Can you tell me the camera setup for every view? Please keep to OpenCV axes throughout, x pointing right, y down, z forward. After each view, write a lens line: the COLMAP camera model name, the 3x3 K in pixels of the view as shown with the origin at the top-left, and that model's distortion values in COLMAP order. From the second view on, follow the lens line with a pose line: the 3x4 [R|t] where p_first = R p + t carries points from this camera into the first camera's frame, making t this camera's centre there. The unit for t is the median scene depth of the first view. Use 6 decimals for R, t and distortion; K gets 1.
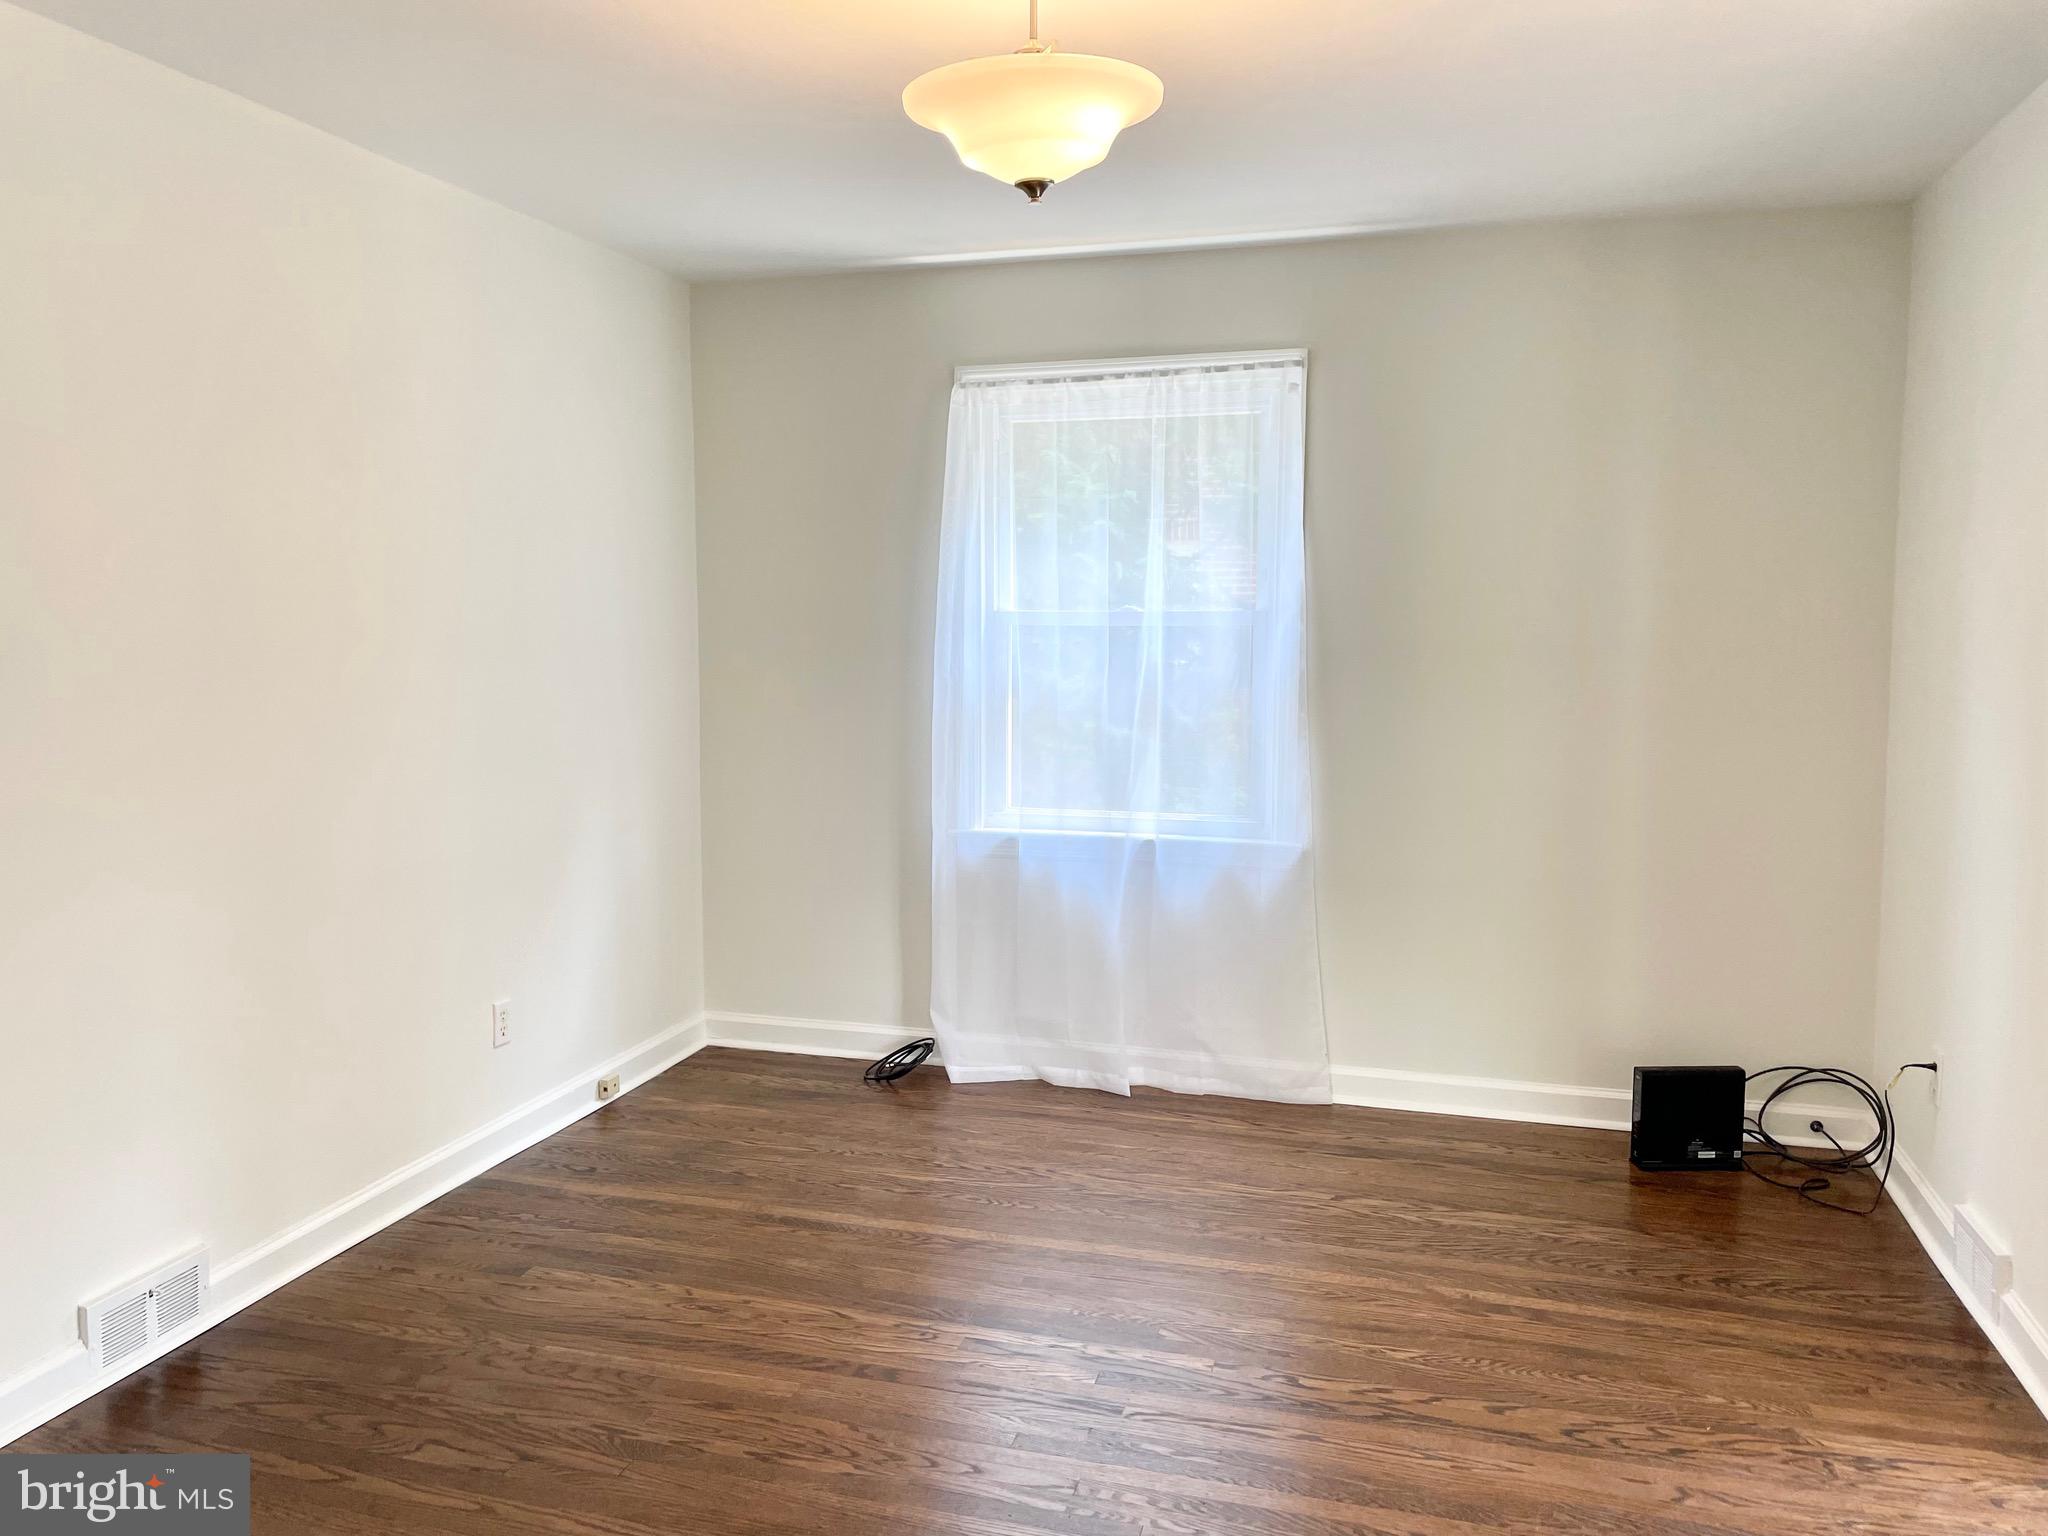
lens RADIAL K [[1557.5, 0, 1019.0], [0, 1557.5, 765.5], [0, 0, 1]] dist [0.054279, -0.057537]
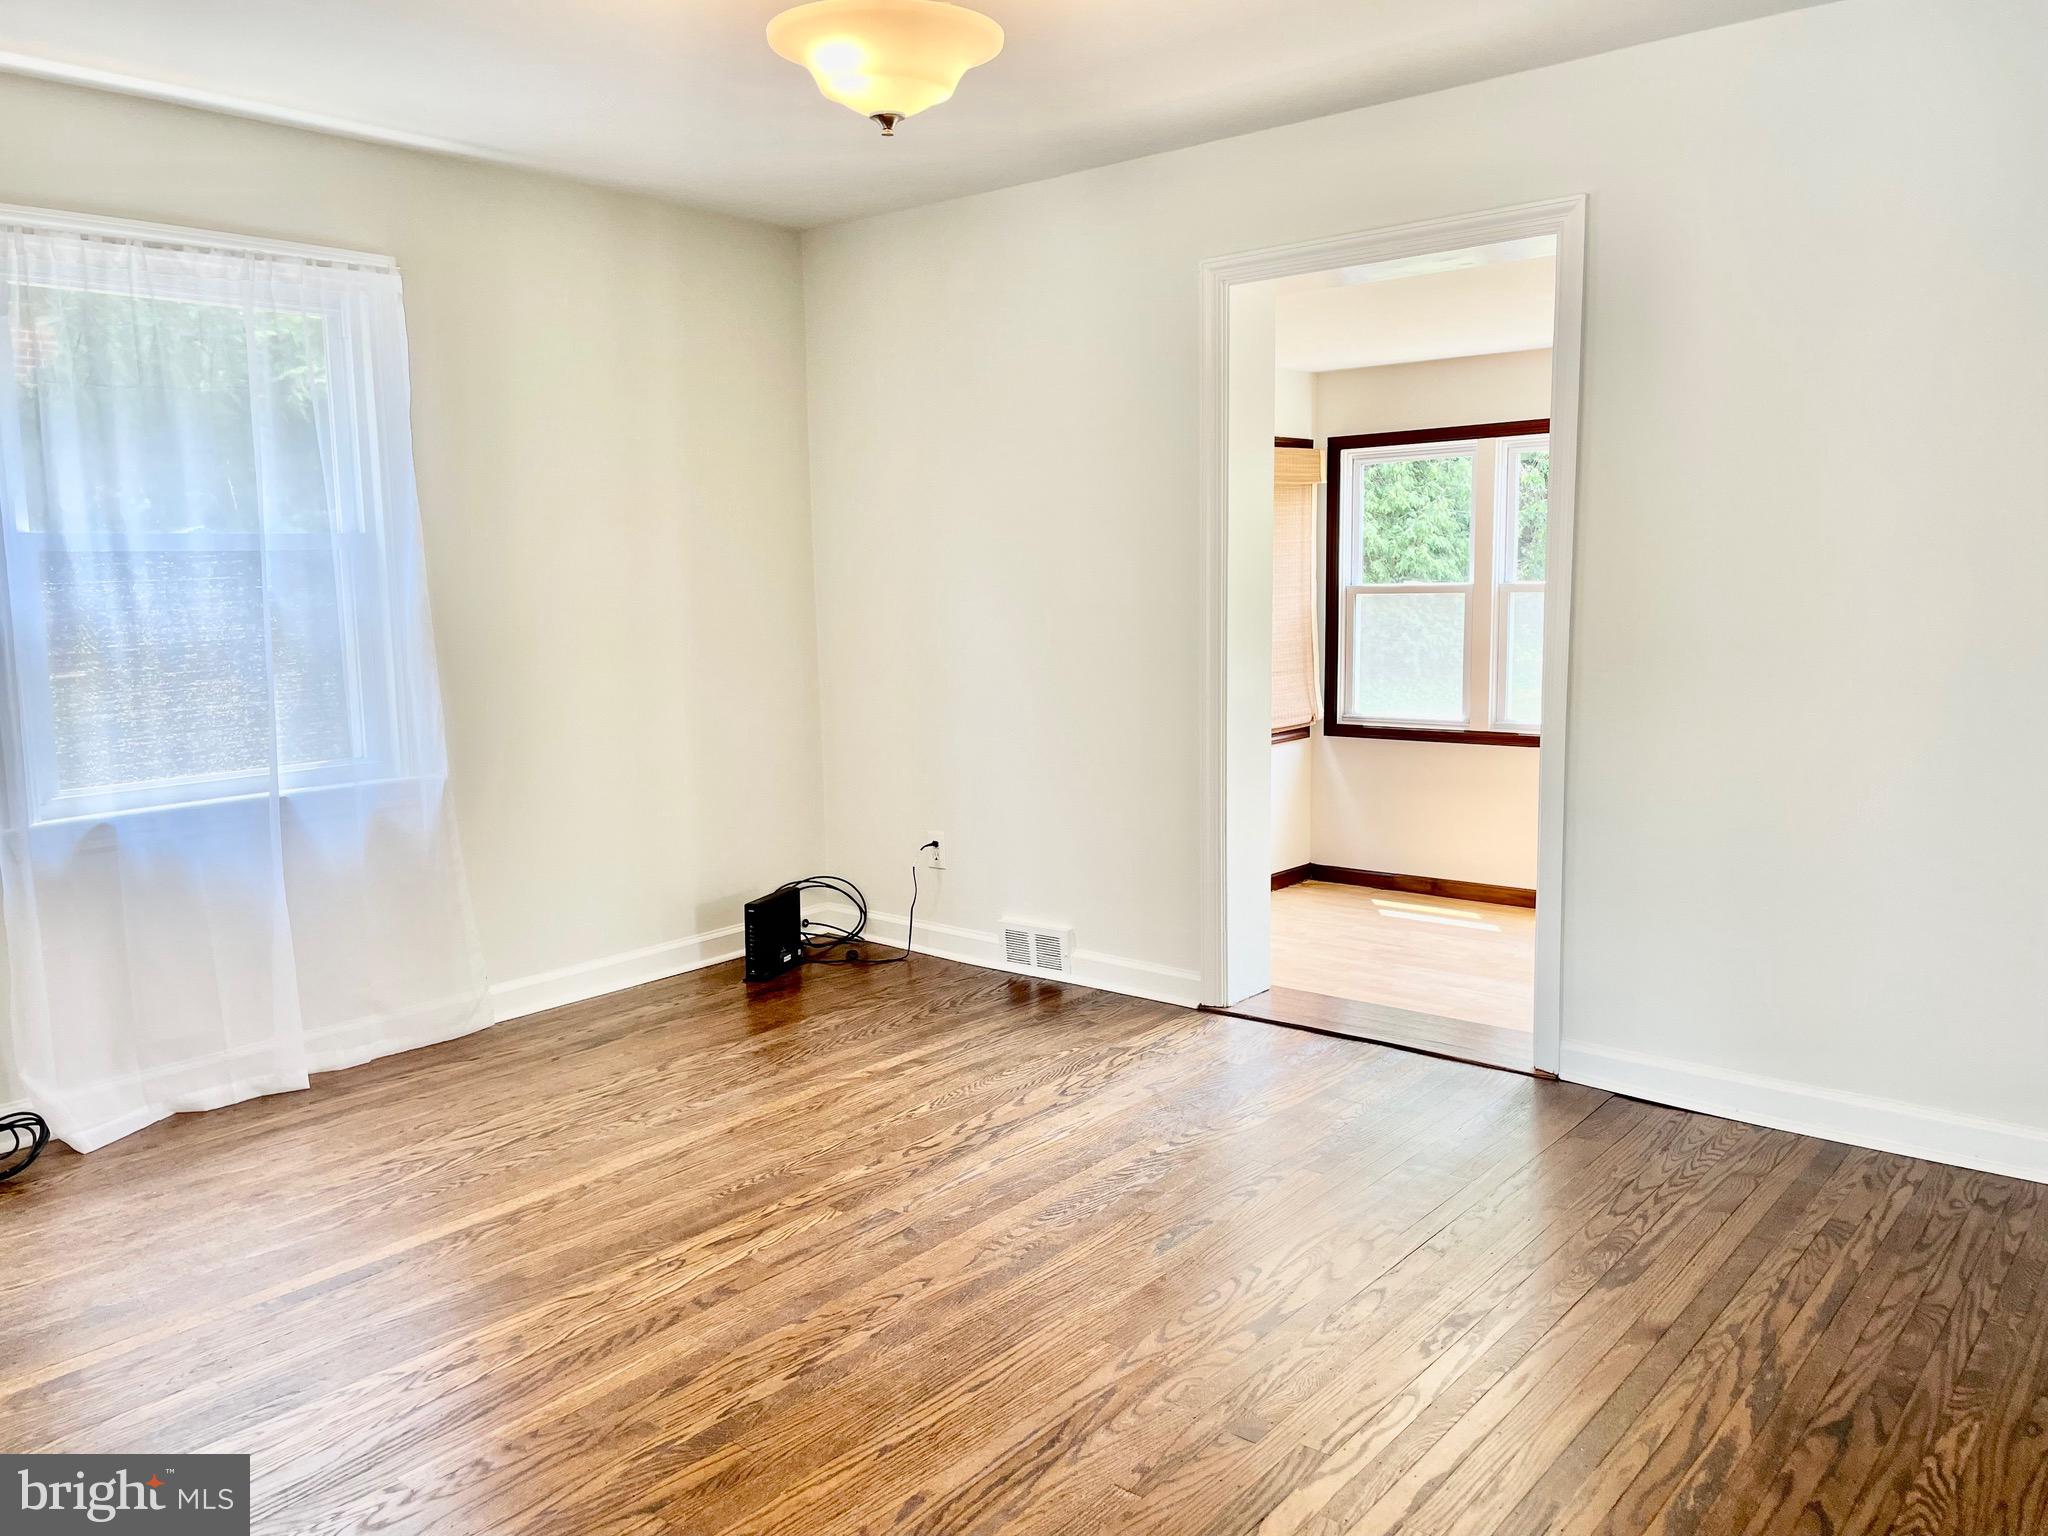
lens RADIAL K [[1557.5, 0, 1022.0], [0, 1557.5, 756.7], [0, 0, 1]] dist [0.054279, -0.057537]
pose [[0.397633, -0.126264, 0.908815, -0.616613], [0.112691, 0.989708, 0.088197, -0.005241], [-0.910598, 0.067345, 0.407769, 0.295300]]
